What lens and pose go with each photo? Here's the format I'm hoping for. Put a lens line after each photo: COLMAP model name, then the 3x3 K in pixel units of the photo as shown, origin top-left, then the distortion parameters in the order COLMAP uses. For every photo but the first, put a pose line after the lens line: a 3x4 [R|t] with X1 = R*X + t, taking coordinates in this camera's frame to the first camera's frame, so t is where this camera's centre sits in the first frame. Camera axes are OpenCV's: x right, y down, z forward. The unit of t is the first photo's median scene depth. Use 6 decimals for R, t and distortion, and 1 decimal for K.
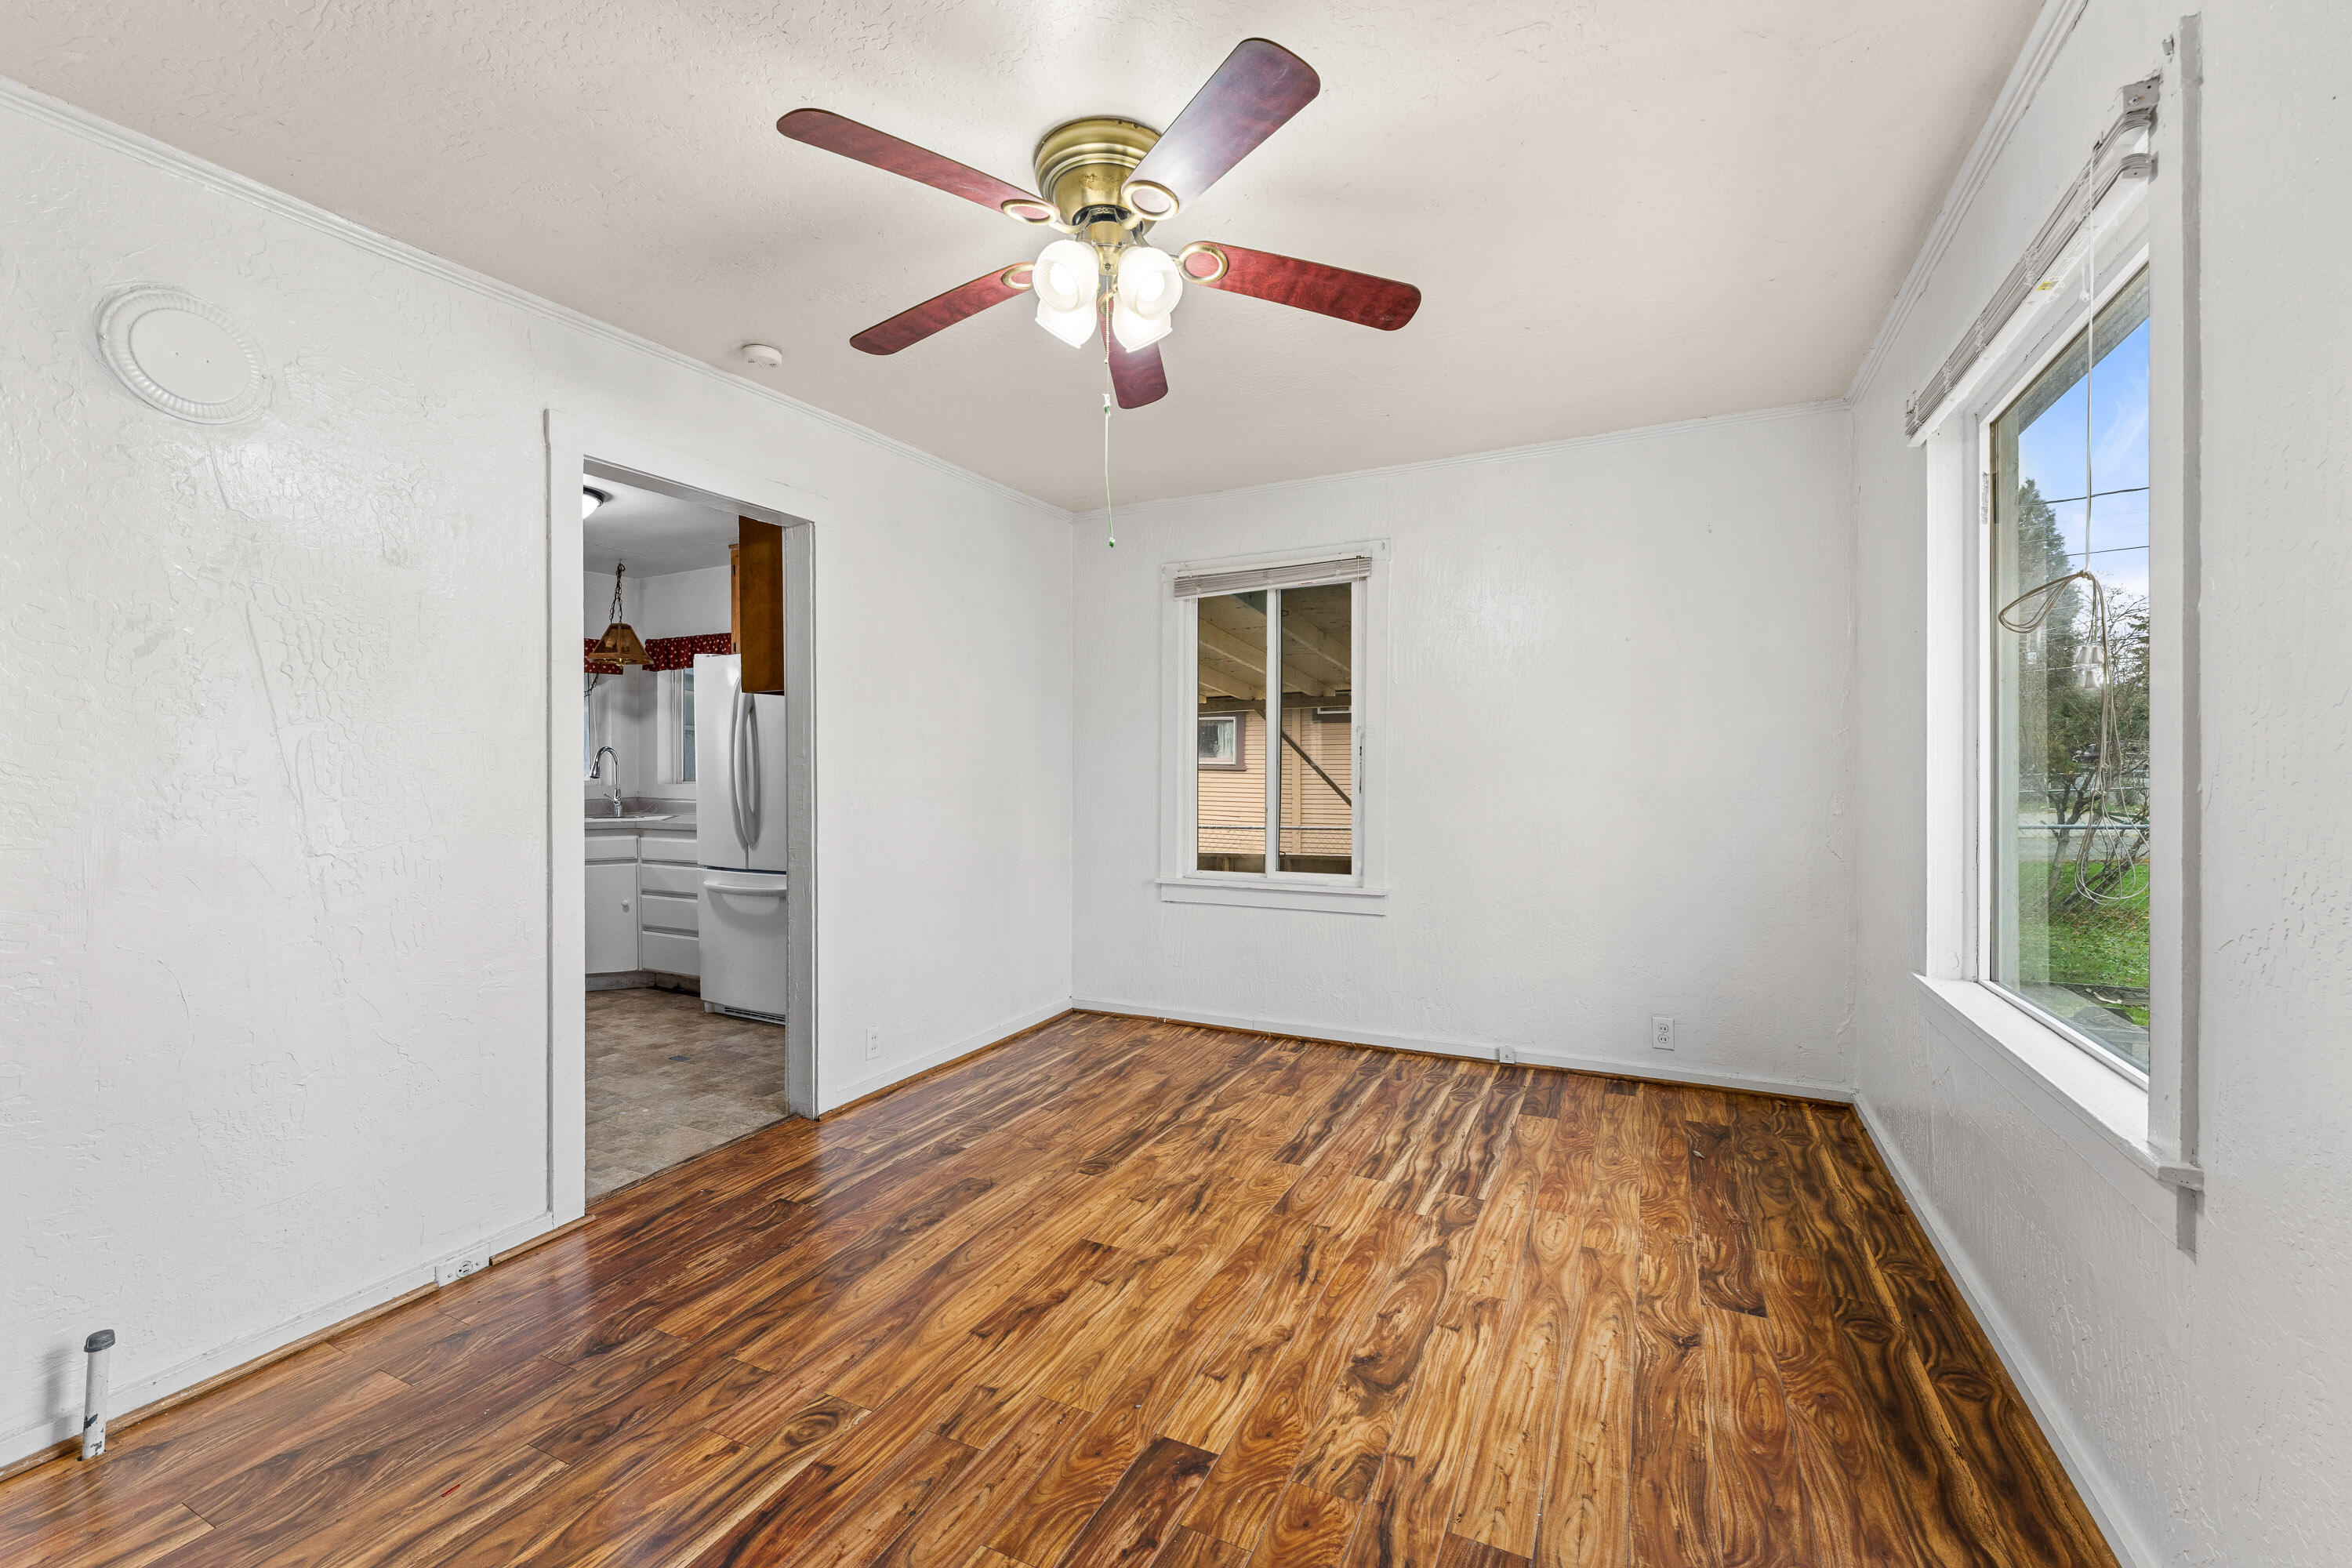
lens RADIAL K [[948.4, 0, 1178.8], [0, 948.4, 777.7], [0, 0, 1]] dist [-0.002419, -0.000116]
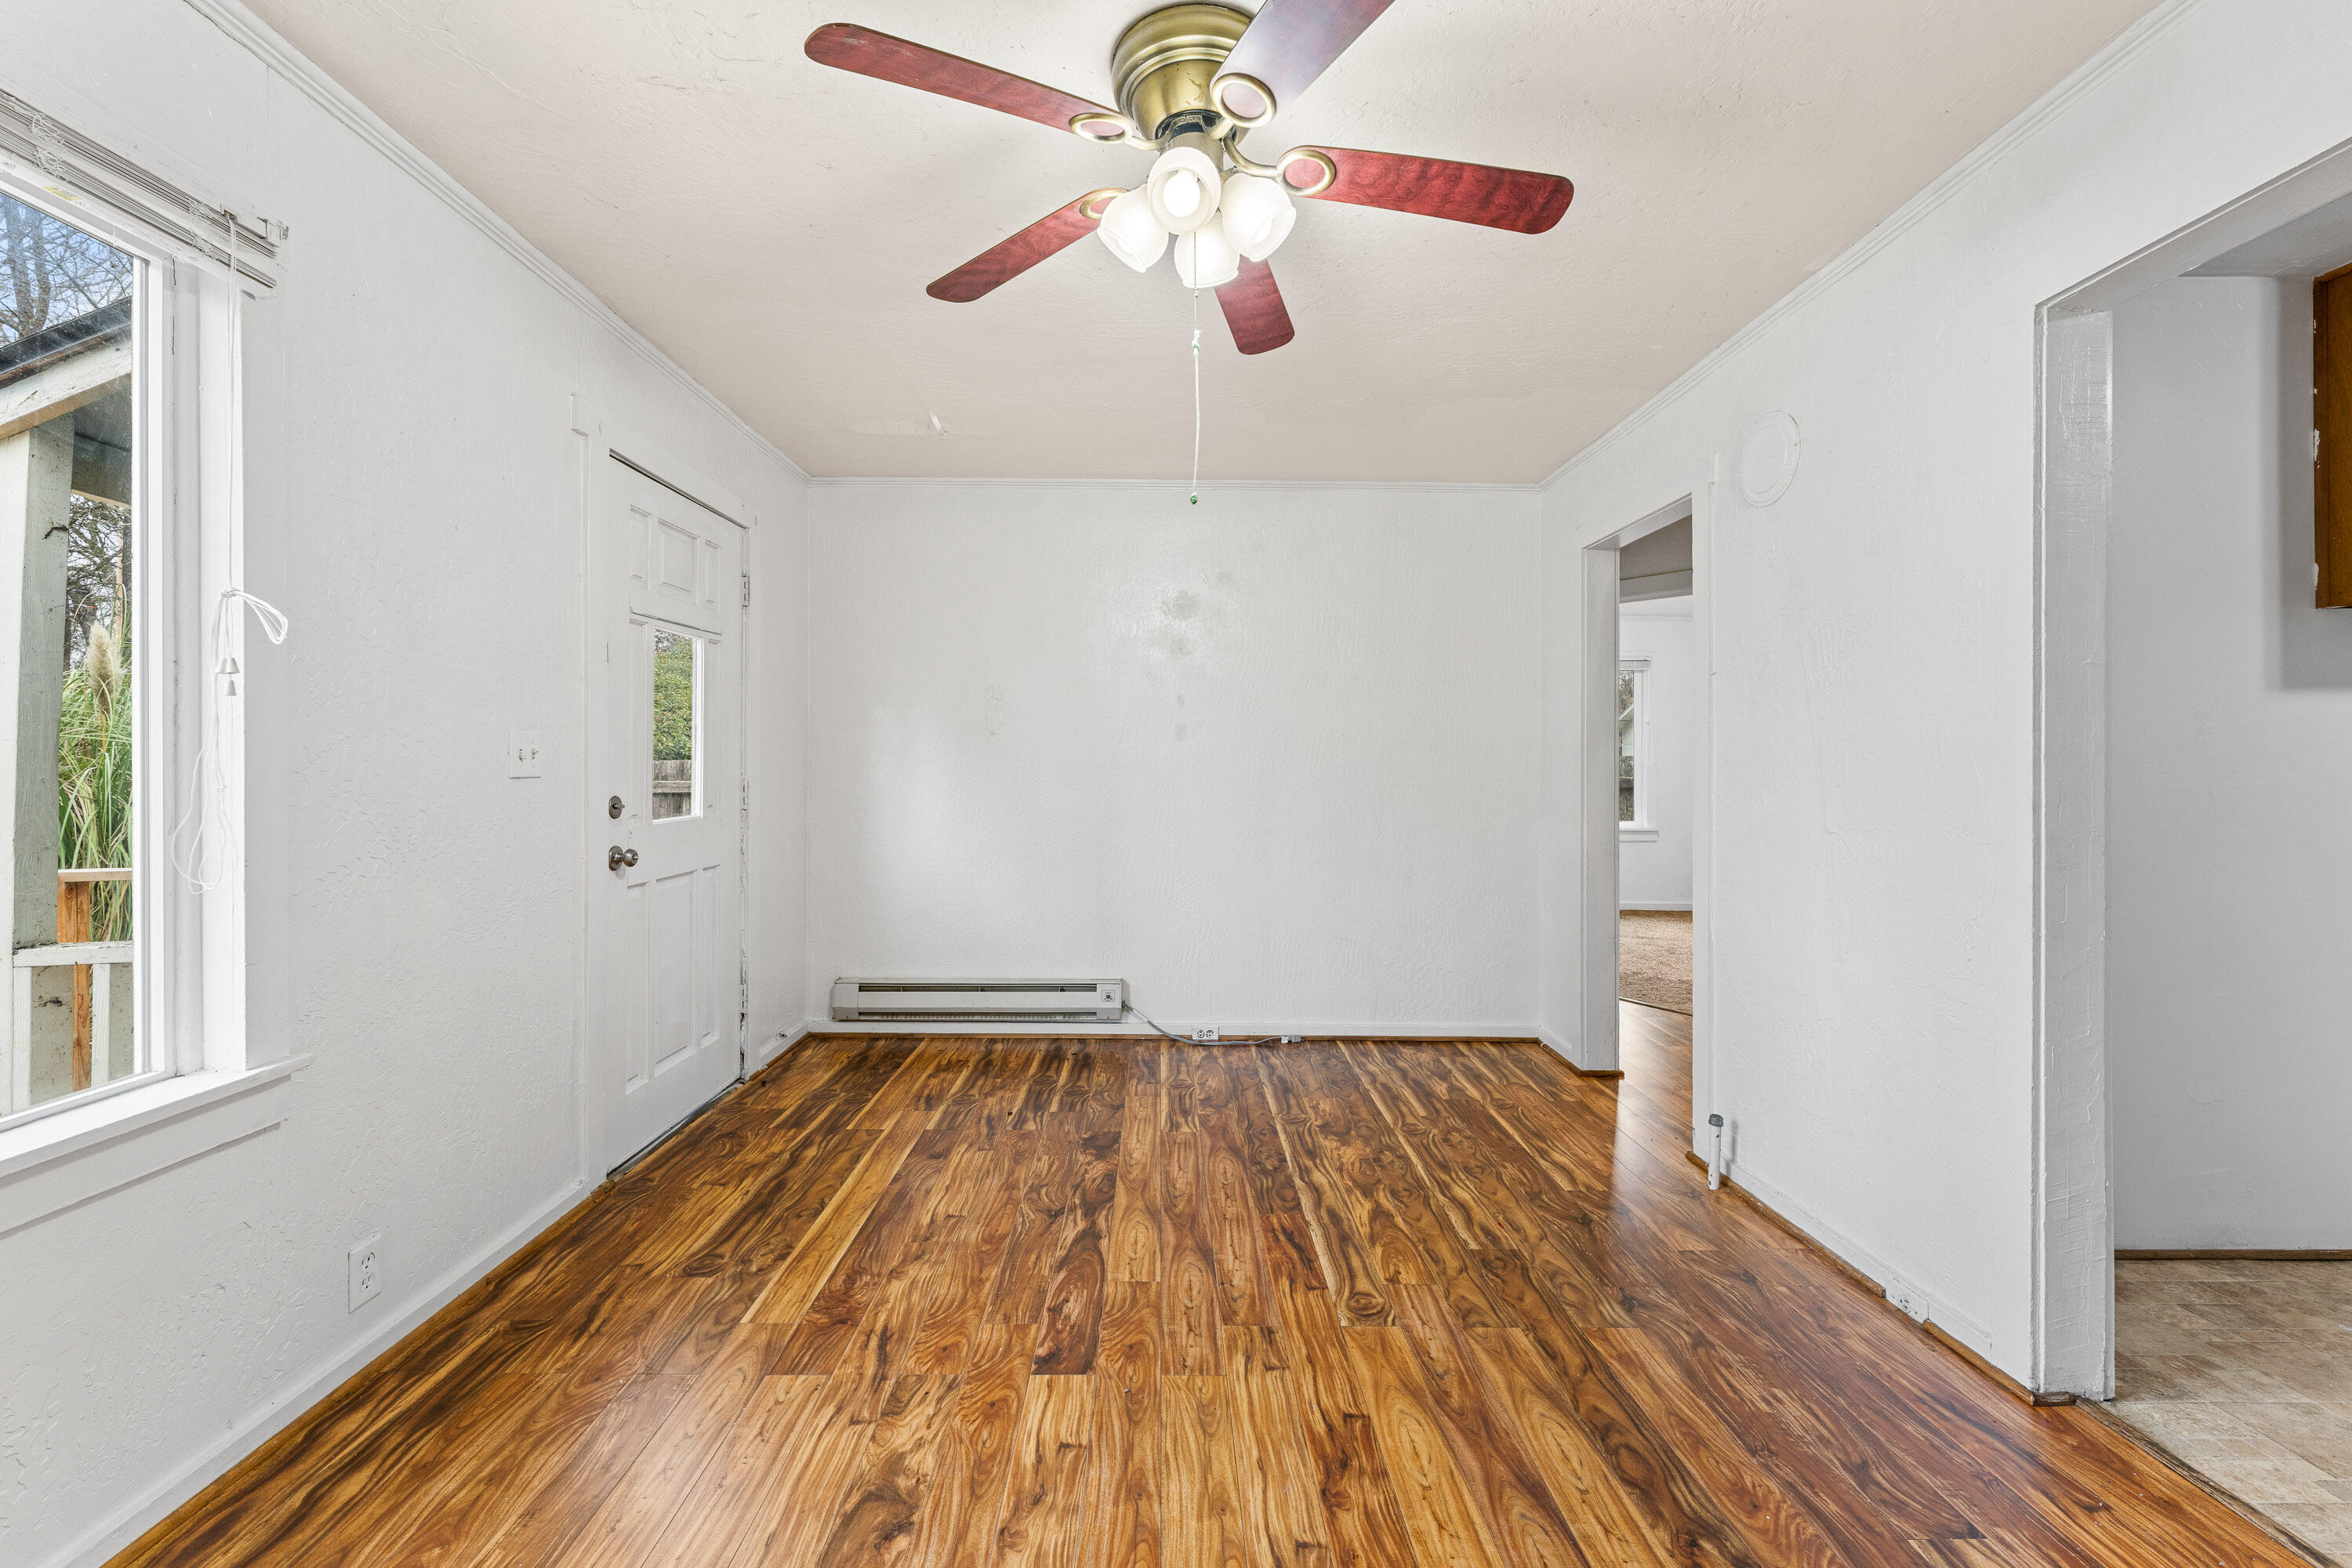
lens RADIAL K [[948.4, 0, 1175.3], [0, 948.4, 766.3], [0, 0, 1]] dist [-0.002419, -0.000116]
pose [[-0.889696, 0.007560, -0.456490, 0.370223], [0.003114, 0.999940, 0.010491, -0.015183], [0.456542, 0.007912, -0.889667, 1.931152]]
